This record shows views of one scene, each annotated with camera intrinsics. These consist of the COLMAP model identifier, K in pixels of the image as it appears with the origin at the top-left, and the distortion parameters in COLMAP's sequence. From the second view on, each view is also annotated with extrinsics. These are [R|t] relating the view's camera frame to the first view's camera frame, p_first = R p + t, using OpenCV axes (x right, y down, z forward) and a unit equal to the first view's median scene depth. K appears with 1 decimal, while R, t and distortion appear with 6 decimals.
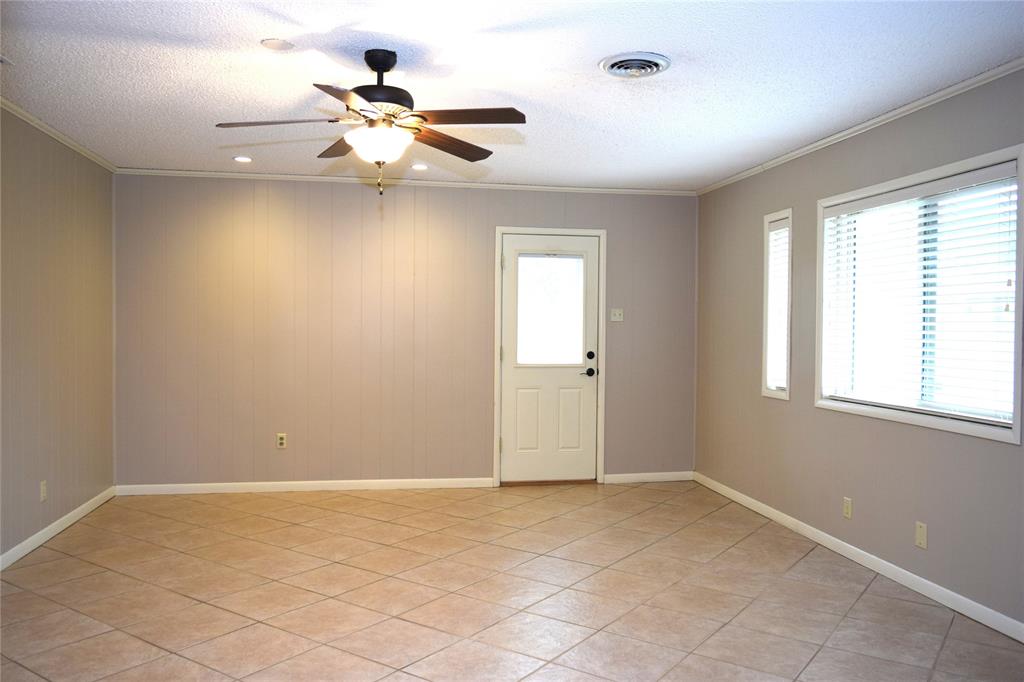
lens RADIAL K [[798.3, 0, 512.0], [0, 798.3, 341.0], [0, 0, 1]] dist [-0.009860, -0.001176]
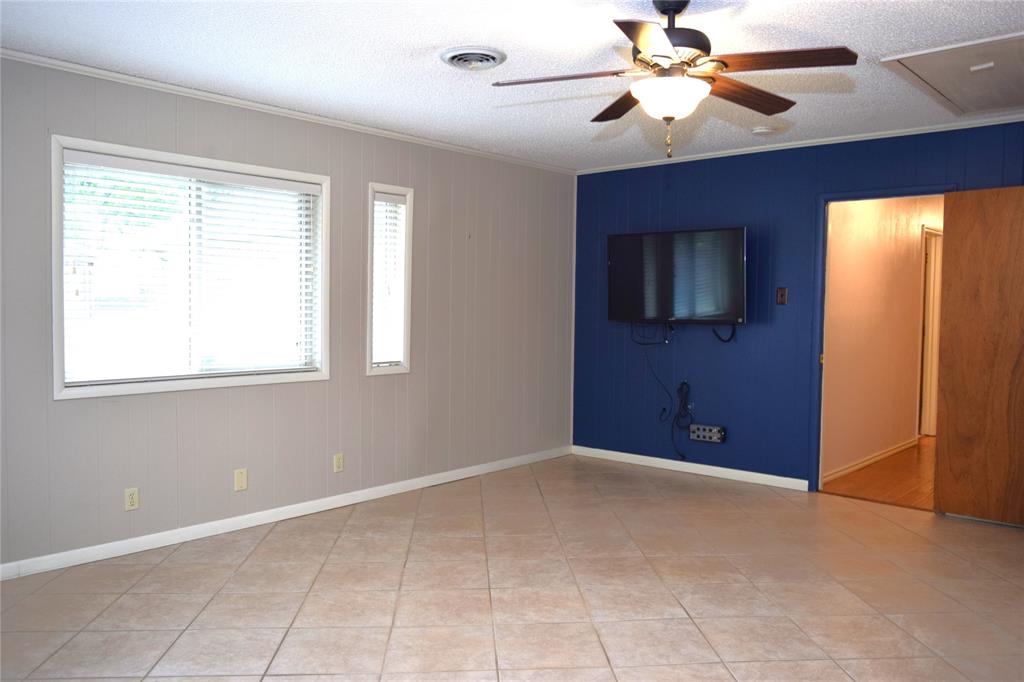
lens RADIAL K [[798.3, 0, 512.0], [0, 798.3, 341.0], [0, 0, 1]] dist [-0.009860, -0.001176]
pose [[-0.620323, -0.050554, 0.782715, -0.659241], [-0.000378, 0.997940, 0.064156, -0.032882], [-0.784346, 0.039502, -0.619064, 1.472449]]
